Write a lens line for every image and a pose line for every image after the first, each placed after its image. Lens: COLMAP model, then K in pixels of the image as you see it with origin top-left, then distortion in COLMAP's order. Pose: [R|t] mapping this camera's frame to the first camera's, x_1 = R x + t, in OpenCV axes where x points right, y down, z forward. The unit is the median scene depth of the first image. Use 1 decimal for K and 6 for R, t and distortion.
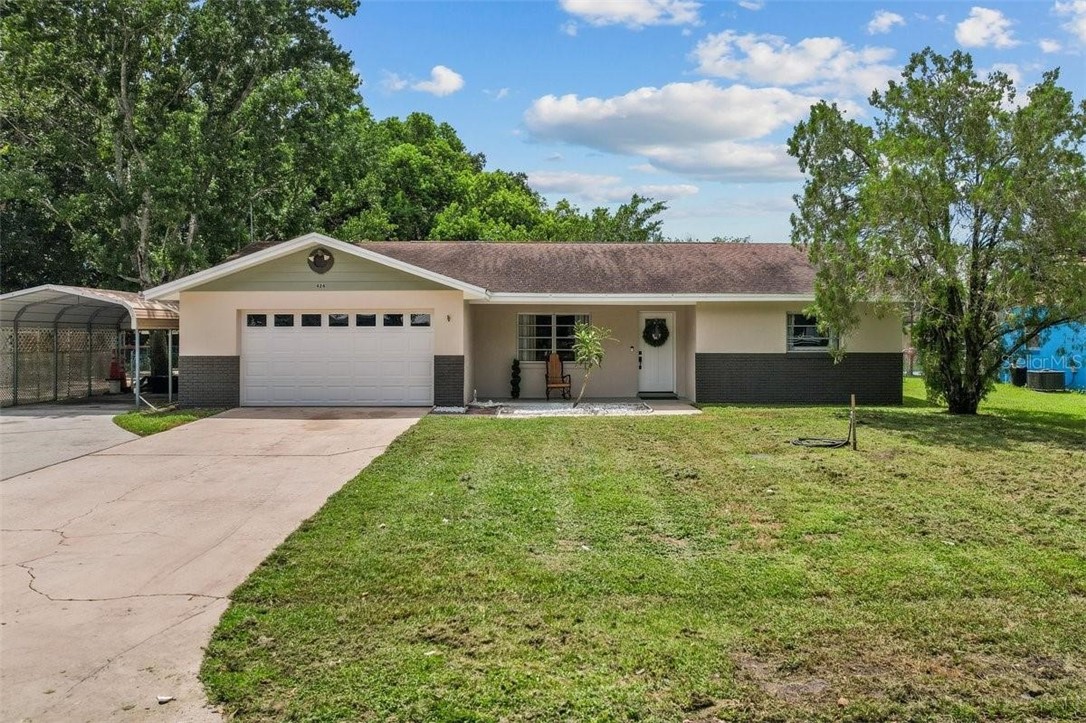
lens RADIAL K [[863.4, 0, 543.1], [0, 863.4, 360.4], [0, 0, 1]] dist [-0.003727, -0.000279]
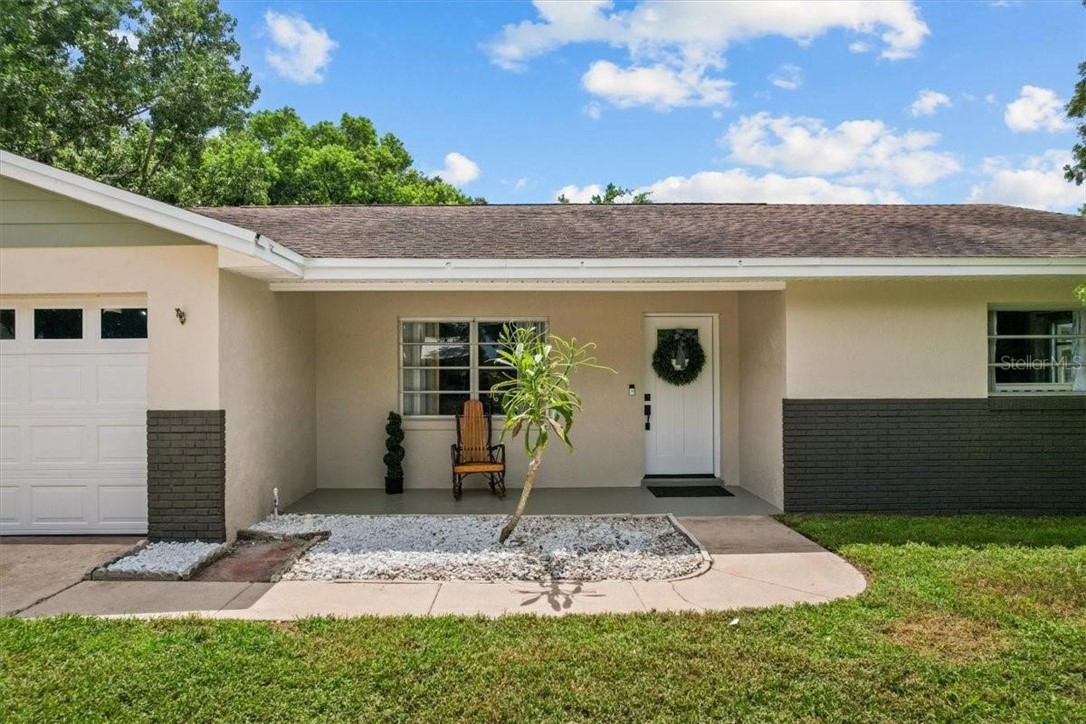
lens RADIAL K [[972.2, 0, 542.5], [0, 972.2, 363.1], [0, 0, 1]] dist [-0.007426, -0.000456]
pose [[0.999100, -0.004791, 0.042150, 0.029095], [0.006350, 0.999298, -0.036925, -0.008126], [-0.041943, 0.037159, 0.998429, 0.449656]]
